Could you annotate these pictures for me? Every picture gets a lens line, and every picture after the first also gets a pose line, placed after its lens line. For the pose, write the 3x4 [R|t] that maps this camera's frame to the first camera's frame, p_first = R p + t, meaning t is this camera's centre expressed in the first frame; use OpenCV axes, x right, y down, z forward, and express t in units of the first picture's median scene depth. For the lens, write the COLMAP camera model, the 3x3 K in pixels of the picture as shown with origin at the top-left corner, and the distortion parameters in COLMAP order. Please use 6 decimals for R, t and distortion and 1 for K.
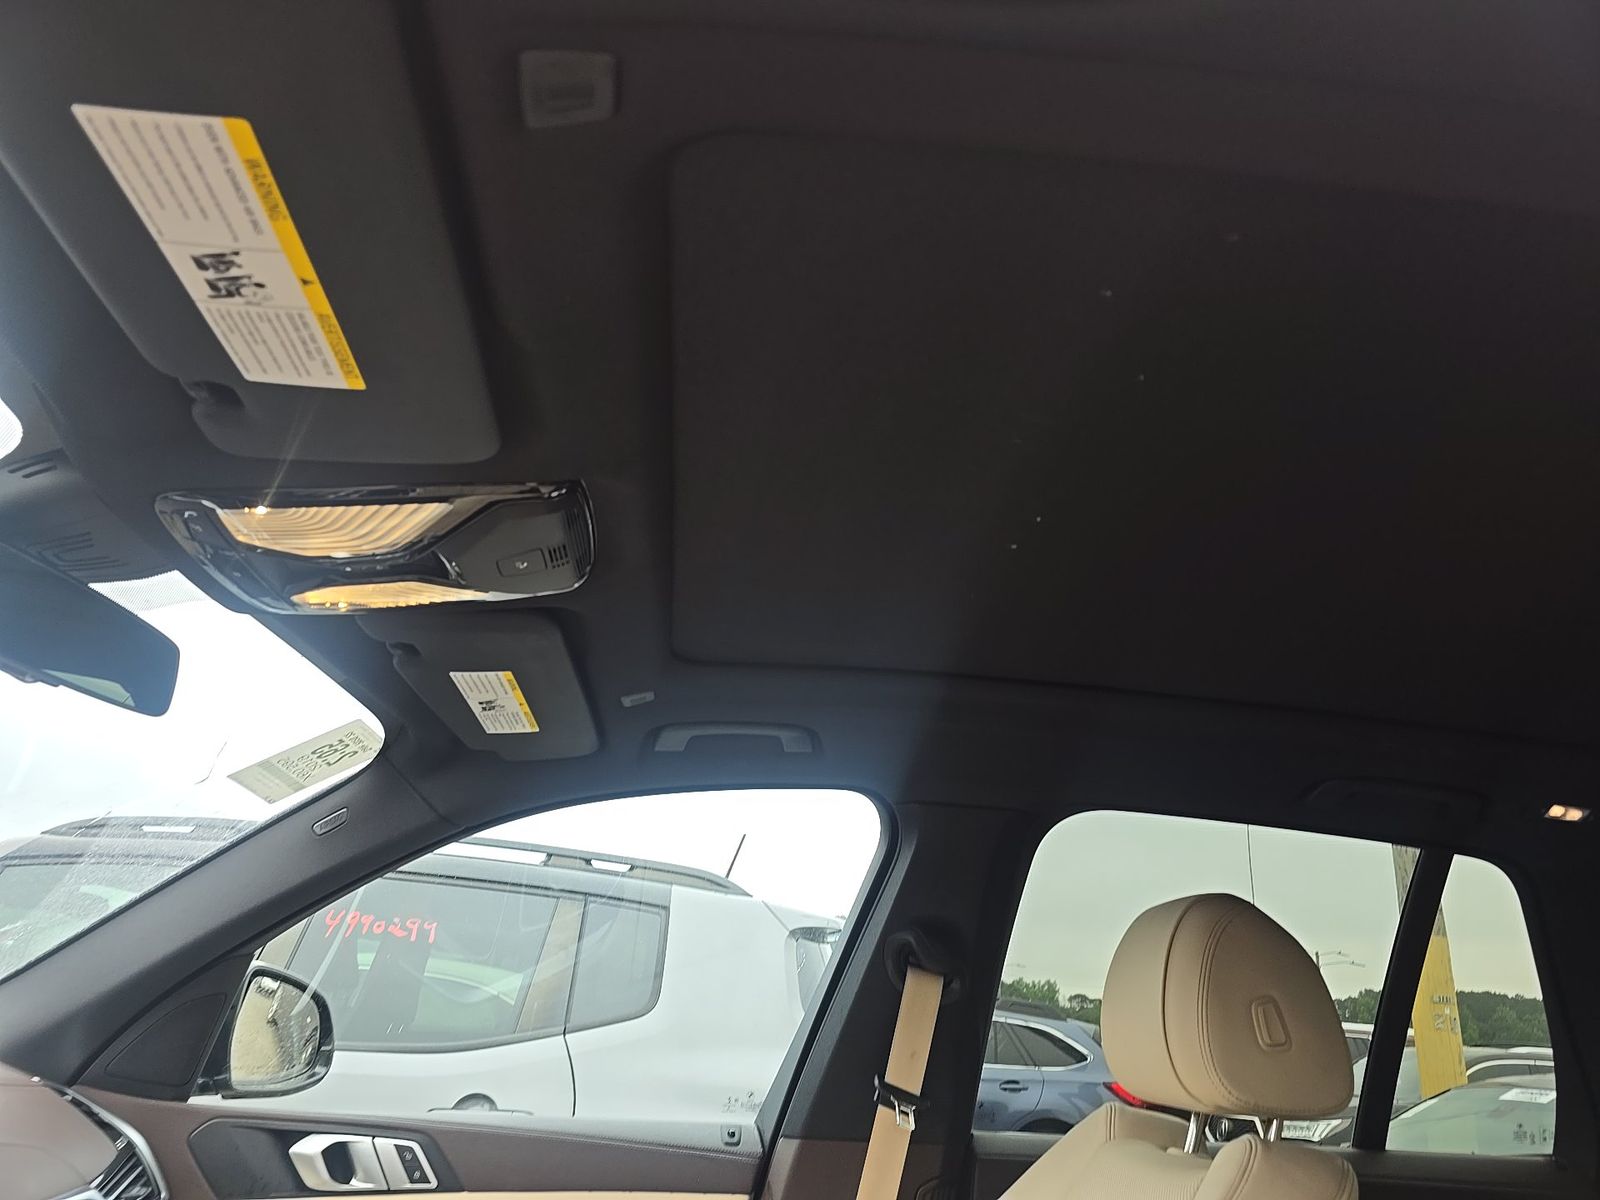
lens RADIAL K [[1076.2, 0, 804.8], [0, 1076.2, 602.9], [0, 0, 1]] dist [0.029712, -0.021217]
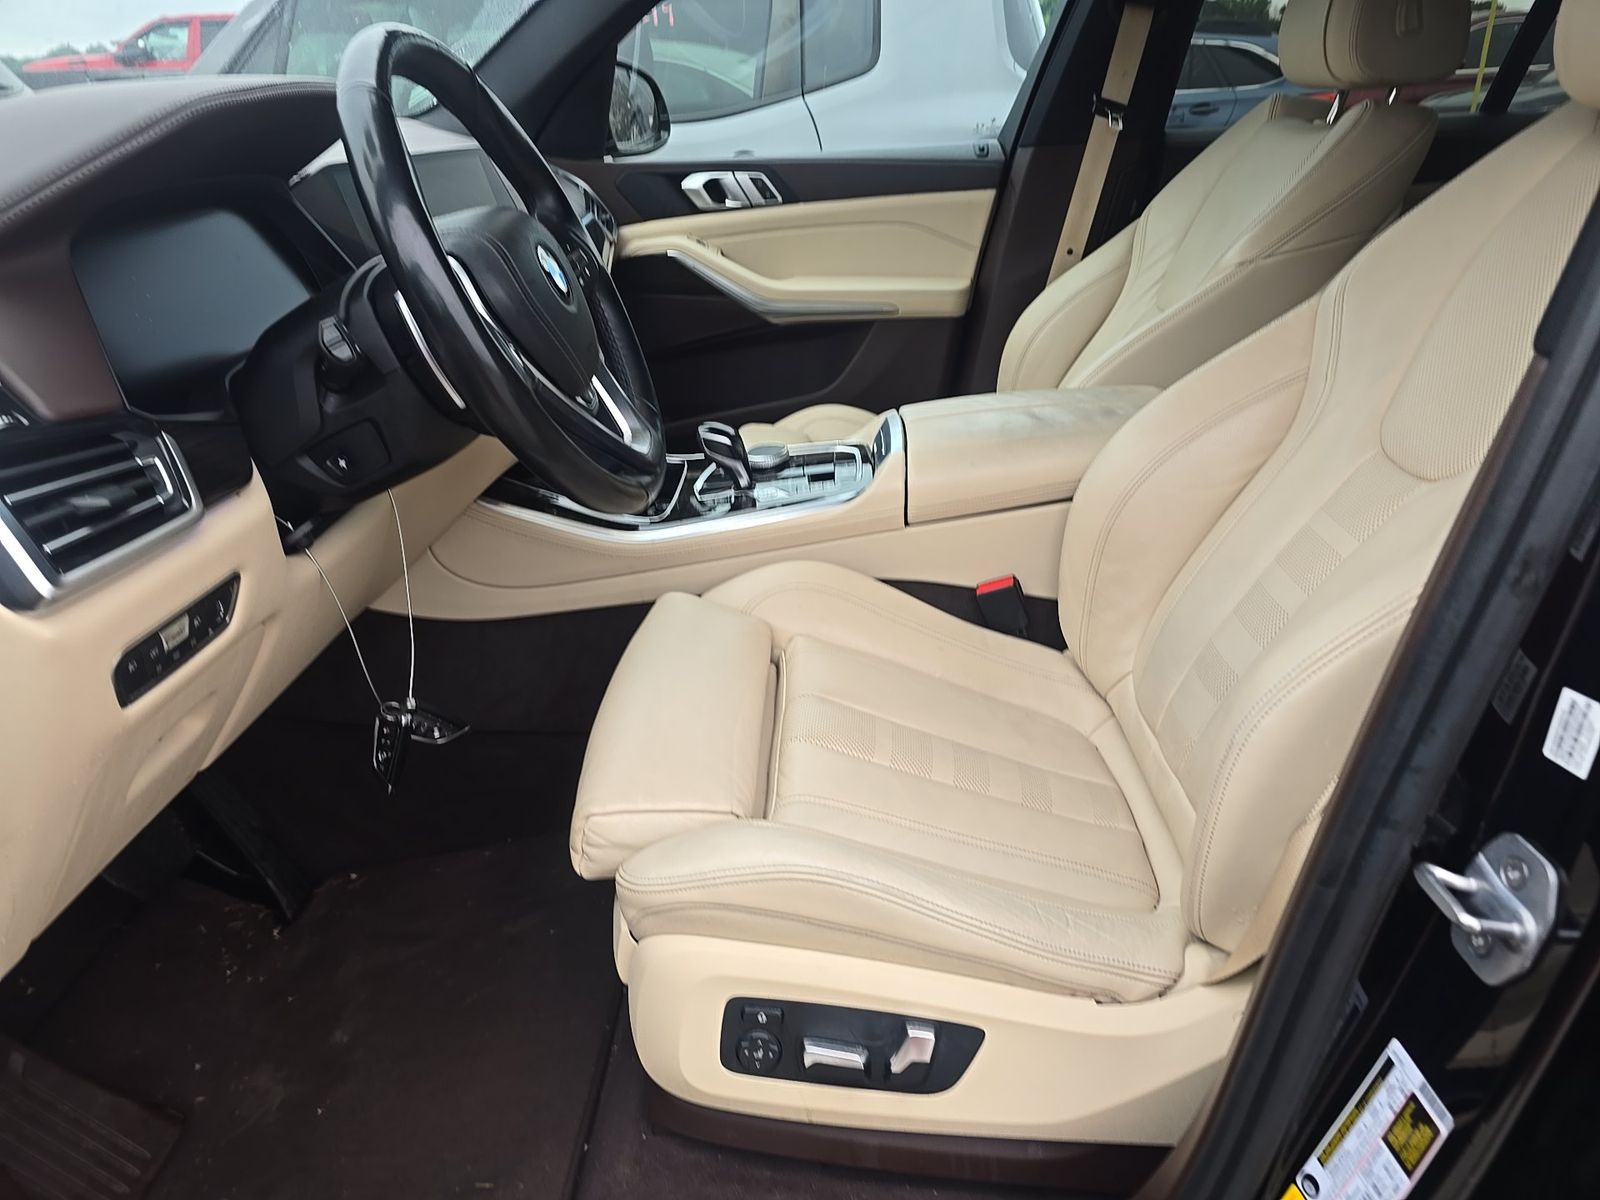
lens RADIAL K [[1076.2, 0, 802.0], [0, 1076.2, 602.7], [0, 0, 1]] dist [0.029712, -0.021217]
pose [[0.984534, -0.020540, -0.173988, -0.066621], [0.141246, 0.680598, 0.718913, -0.138941], [0.103650, -0.732369, 0.672973, -0.375082]]
